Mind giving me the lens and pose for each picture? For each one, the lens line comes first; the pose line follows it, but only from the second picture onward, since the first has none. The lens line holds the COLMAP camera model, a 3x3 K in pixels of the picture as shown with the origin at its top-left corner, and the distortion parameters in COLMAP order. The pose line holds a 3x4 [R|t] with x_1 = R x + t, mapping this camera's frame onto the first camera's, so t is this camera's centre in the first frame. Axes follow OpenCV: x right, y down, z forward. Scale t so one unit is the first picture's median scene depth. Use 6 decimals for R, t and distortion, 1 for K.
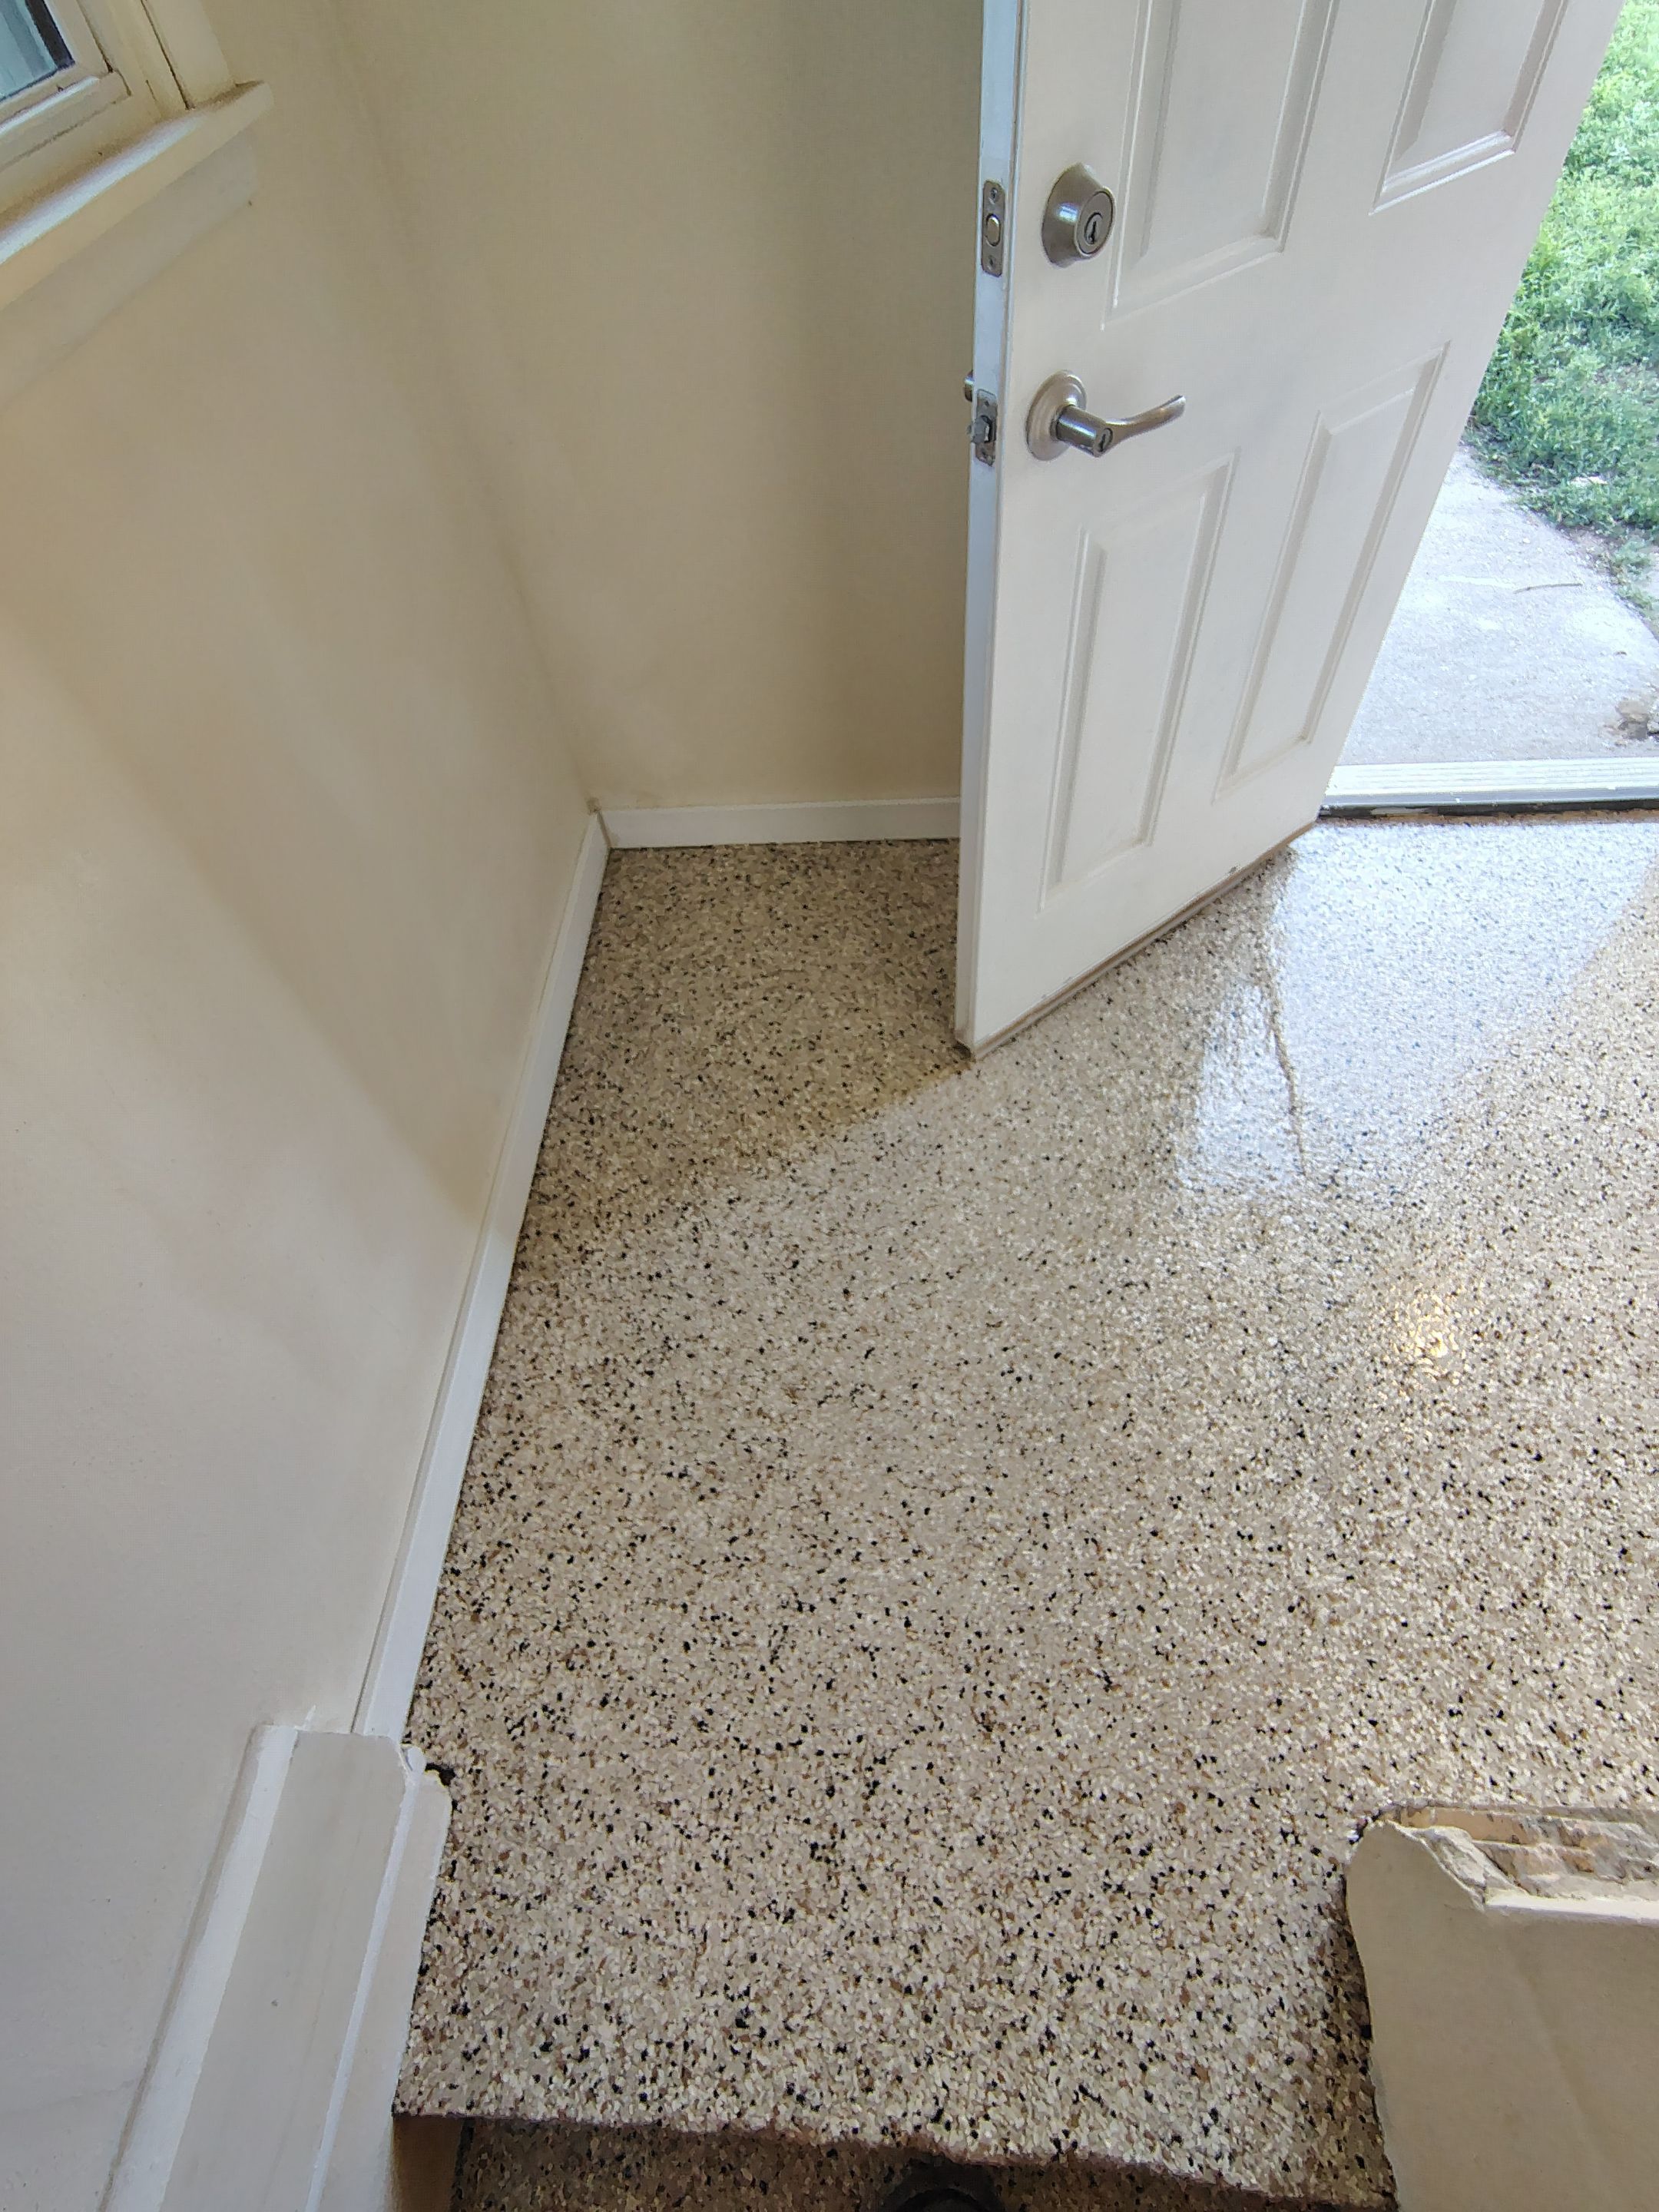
lens RADIAL K [[1039.0, 0, 797.6], [0, 1039.0, 1090.0], [0, 0, 1]] dist [-0.013281, 0.005317]
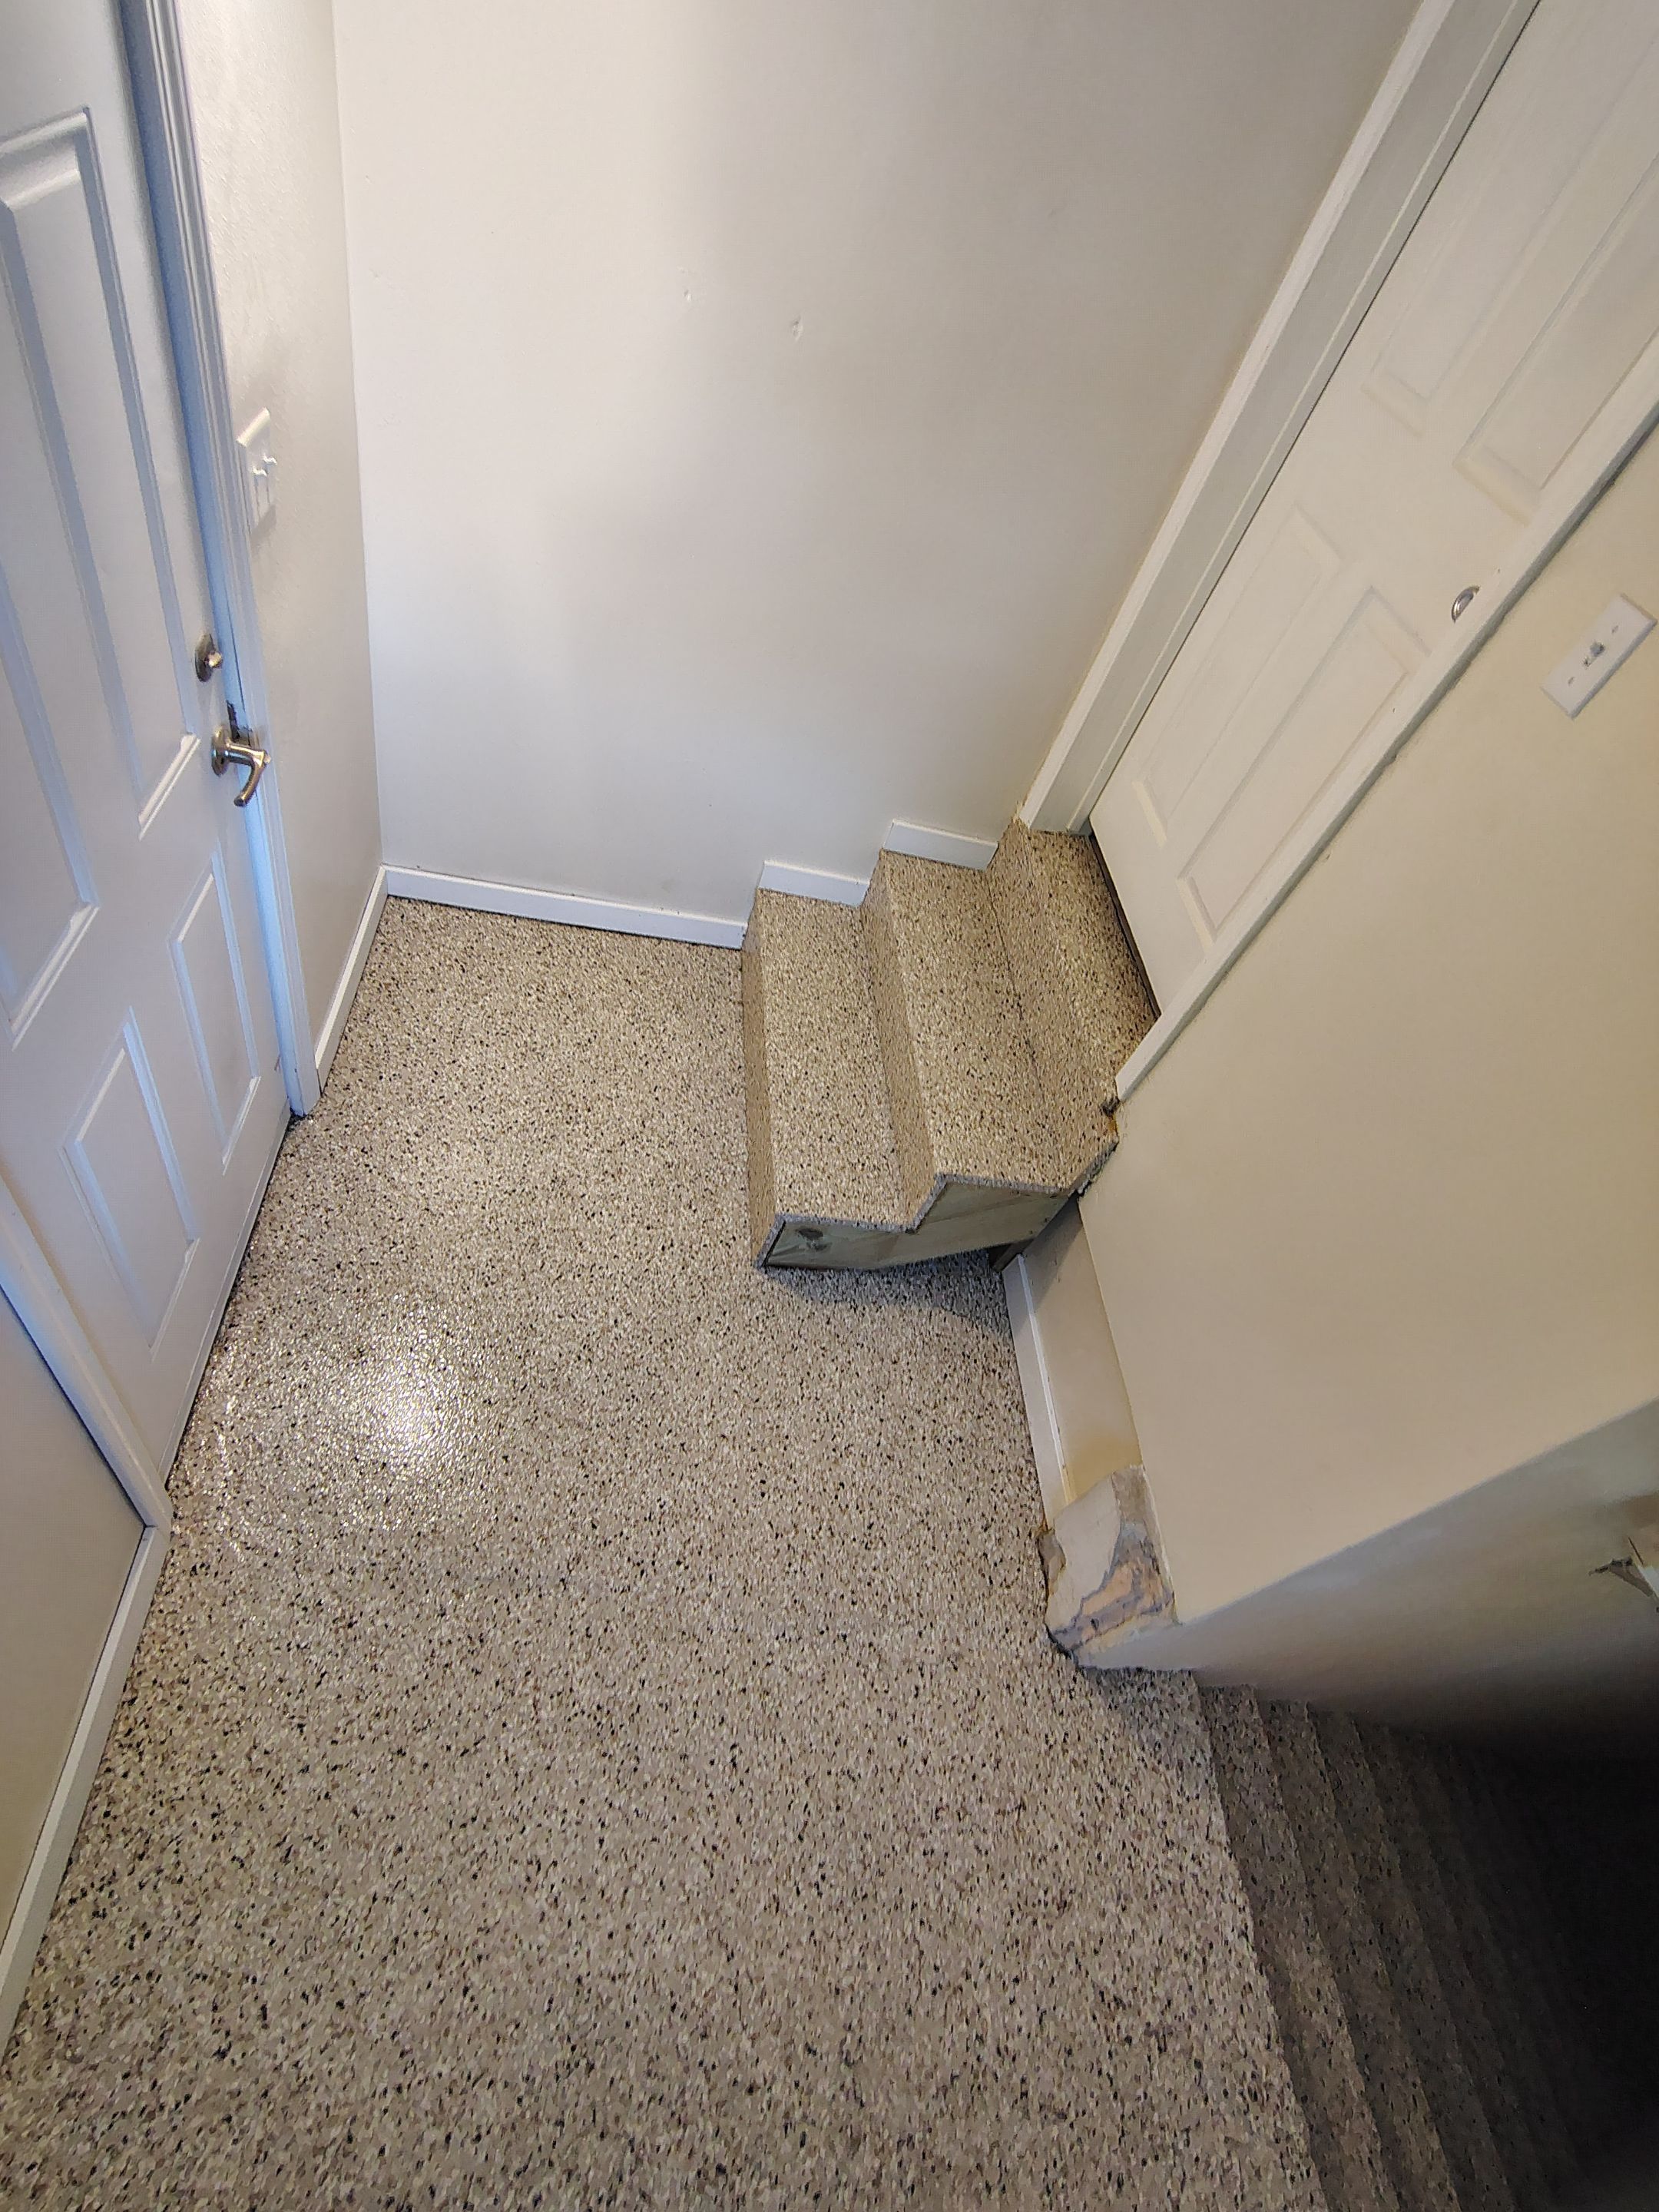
lens RADIAL K [[1039.0, 0, 834.2], [0, 1039.0, 1104.4], [0, 0, 1]] dist [-0.013281, 0.005317]
pose [[-0.154917, -0.711420, 0.685480, 0.031899], [0.623201, 0.468012, 0.626565, -0.894311], [-0.766564, 0.524258, 0.370854, 0.093876]]
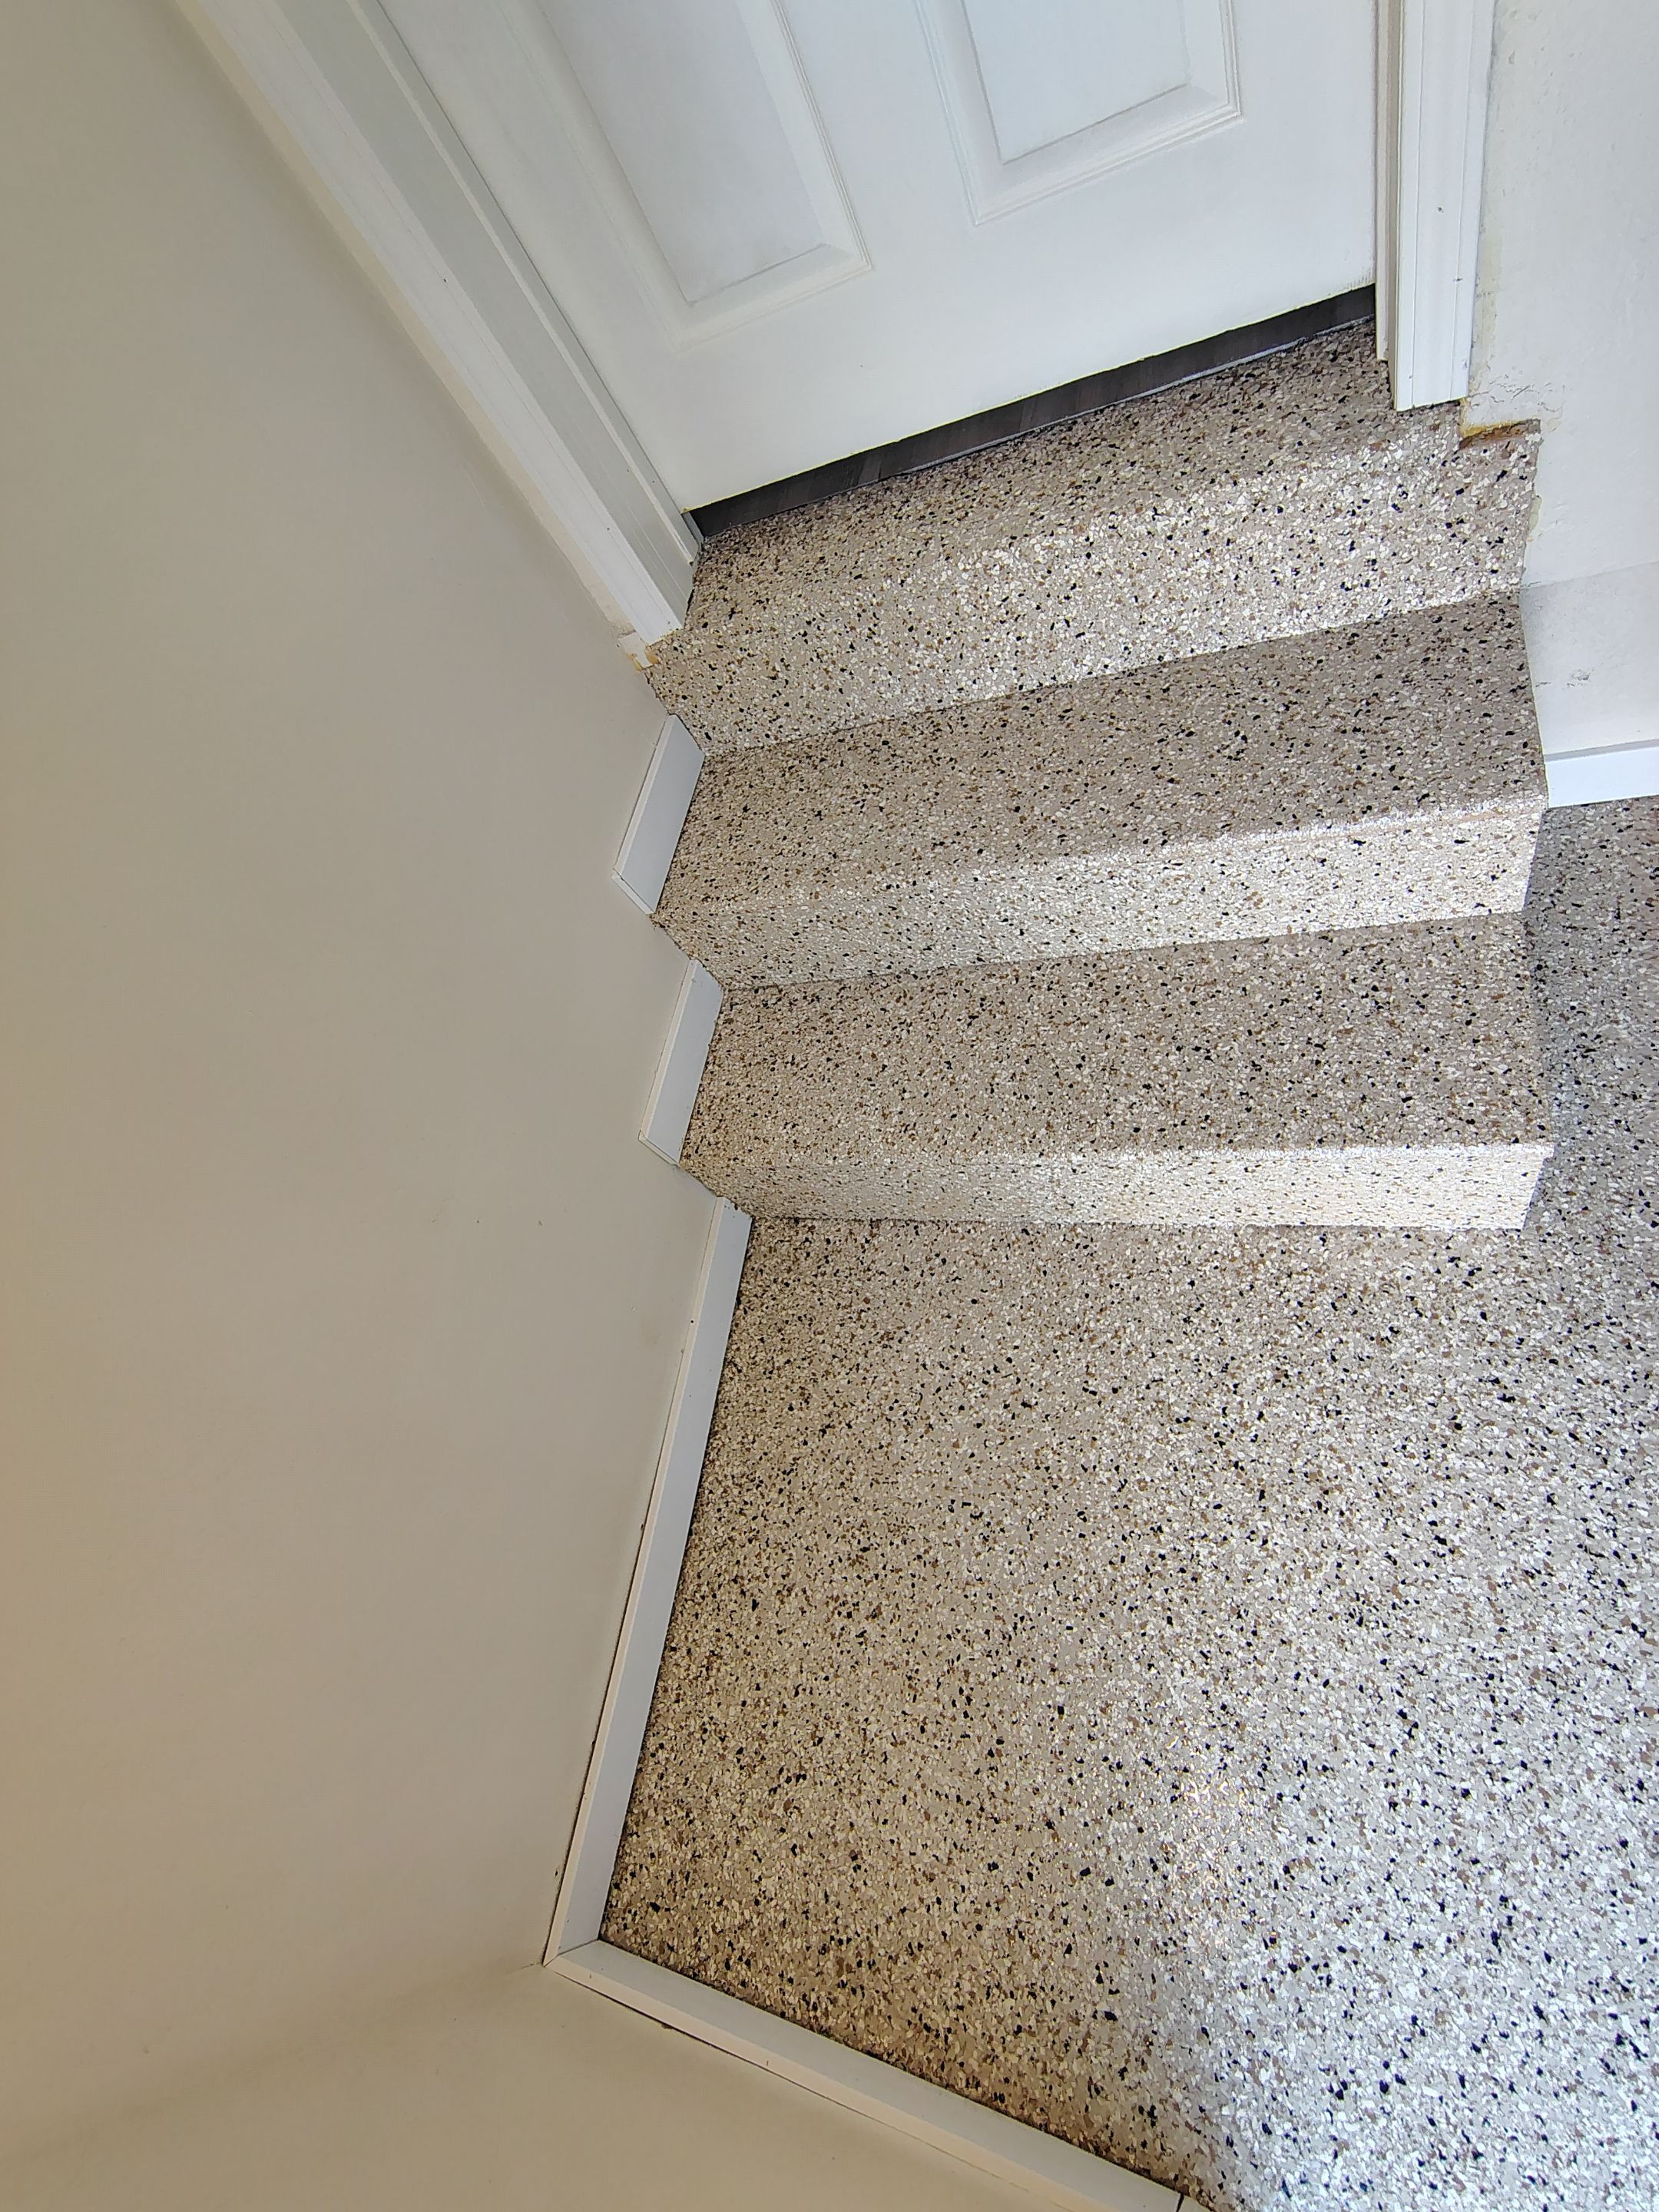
lens RADIAL K [[1039.0, 0, 825.6], [0, 1039.0, 1097.5], [0, 0, 1]] dist [-0.013281, 0.005317]
pose [[-0.856202, 0.129951, 0.500031, 1.103637], [0.395240, -0.458550, 0.795938, -0.675902], [0.332722, 0.879116, 0.341250, 0.369653]]
